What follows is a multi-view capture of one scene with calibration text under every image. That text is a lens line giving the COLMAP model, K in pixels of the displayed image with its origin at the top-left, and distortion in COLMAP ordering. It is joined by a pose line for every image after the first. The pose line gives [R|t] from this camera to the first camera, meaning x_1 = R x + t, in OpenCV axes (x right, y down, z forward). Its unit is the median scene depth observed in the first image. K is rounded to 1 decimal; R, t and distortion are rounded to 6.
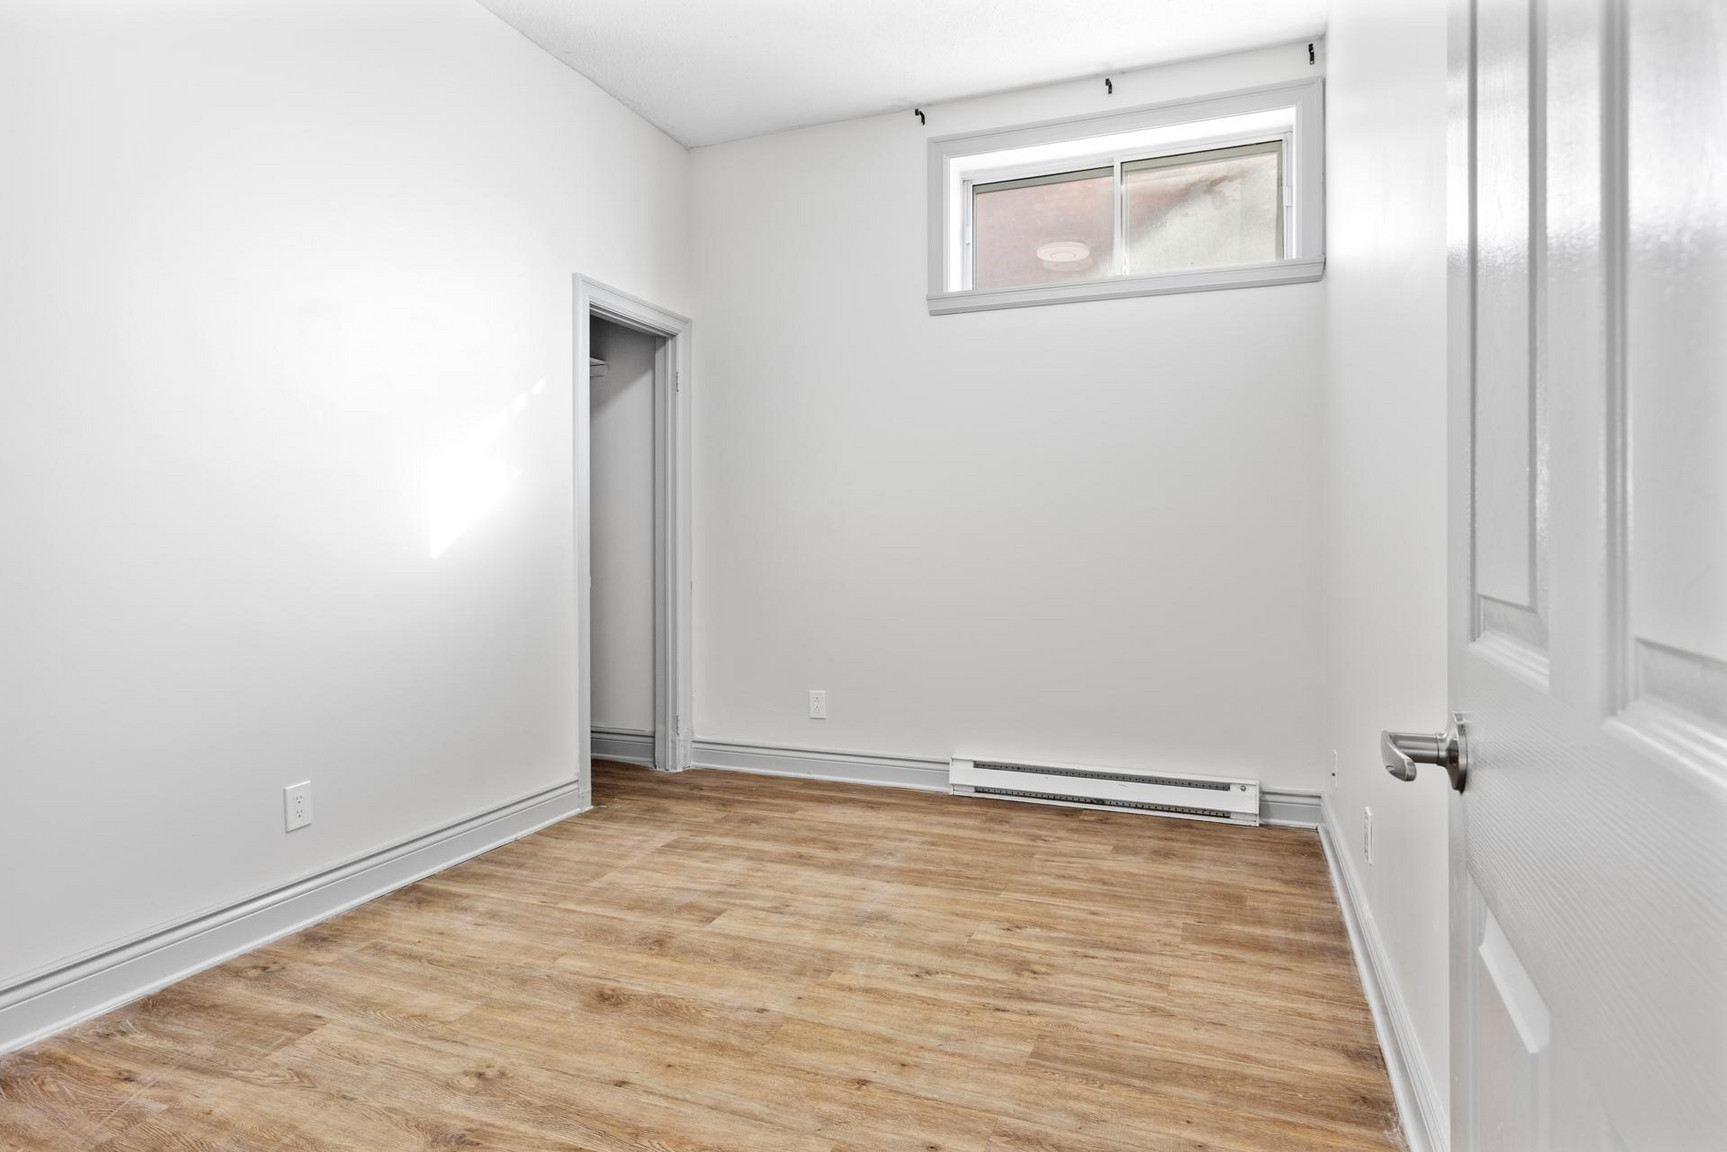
lens RADIAL K [[969.1, 0, 861.7], [0, 969.1, 545.4], [0, 0, 1]] dist [-0.003852, -0.002455]
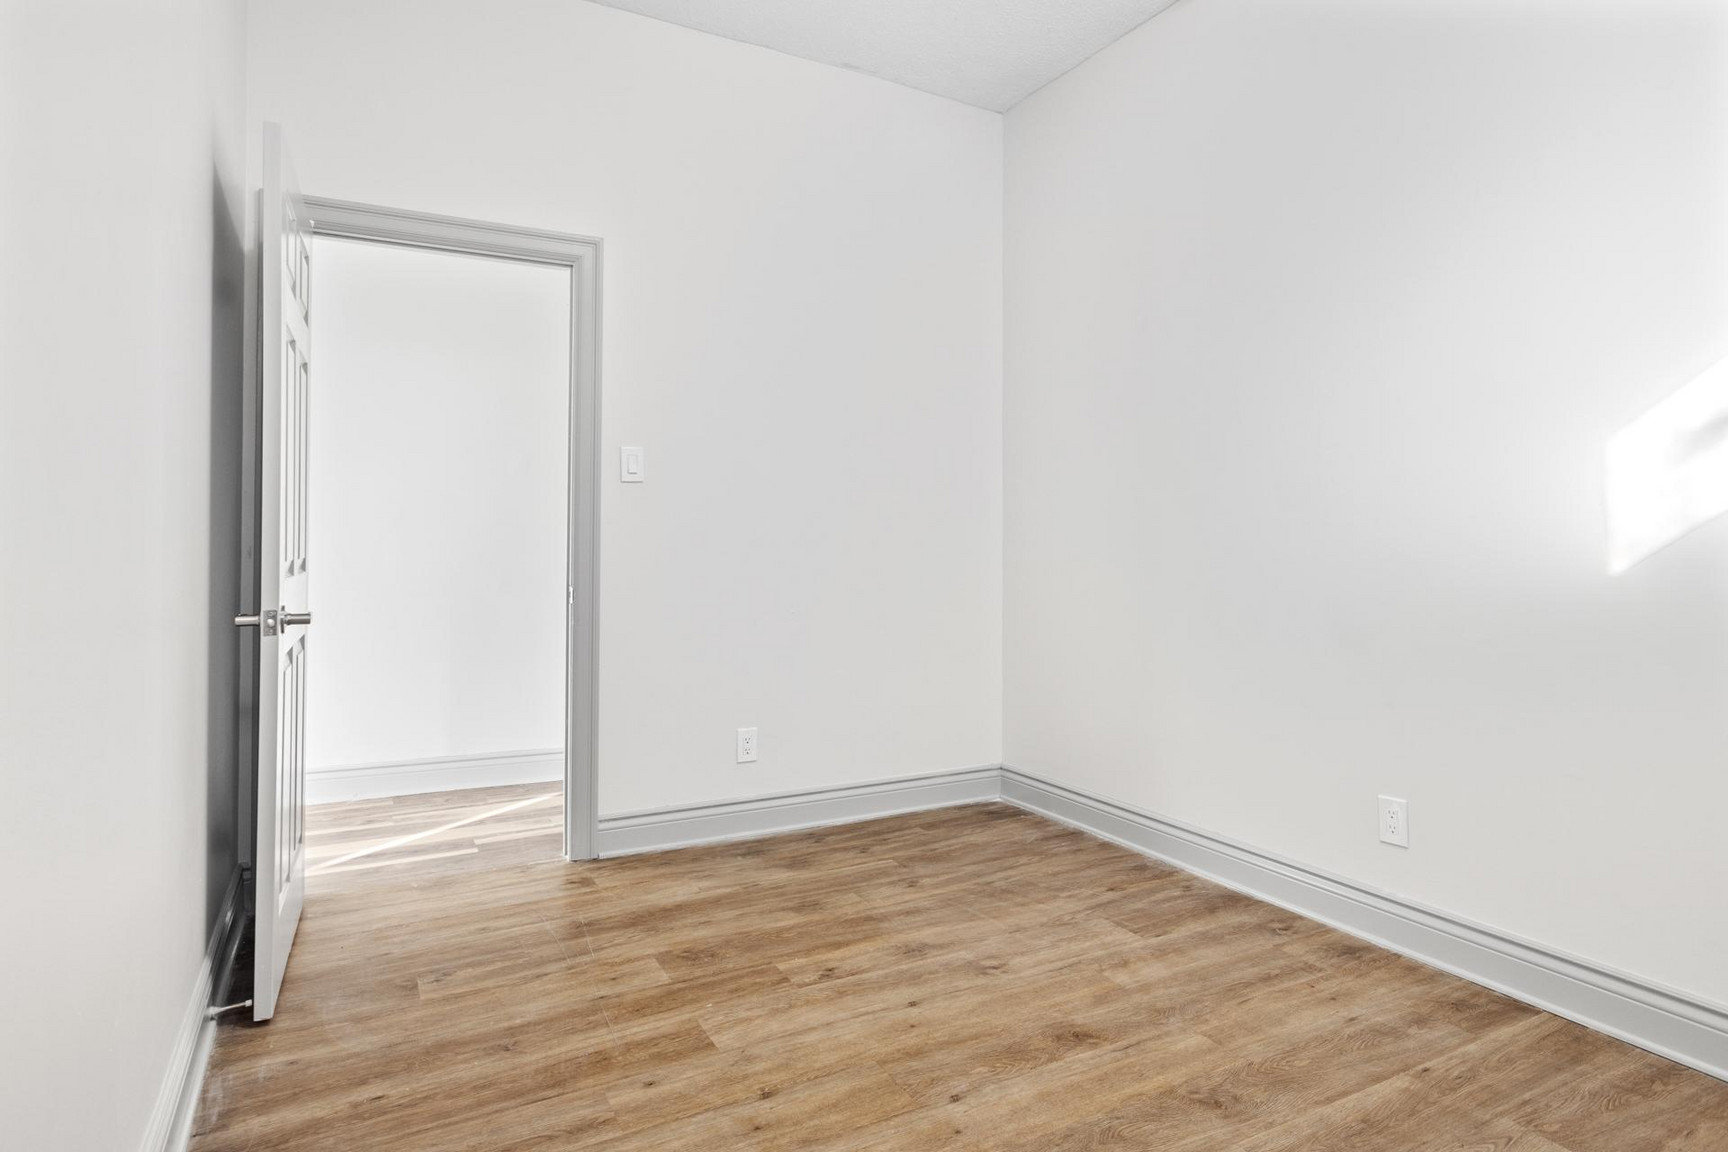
lens RADIAL K [[944.4, 0, 857.5], [0, 944.4, 540.0], [0, 0, 1]] dist [0.005184, -0.003456]
pose [[-0.646561, 0.000616, -0.762862, 0.575919], [-0.006324, 0.999961, 0.006166, -0.015684], [0.762836, 0.008811, -0.646532, 1.437159]]
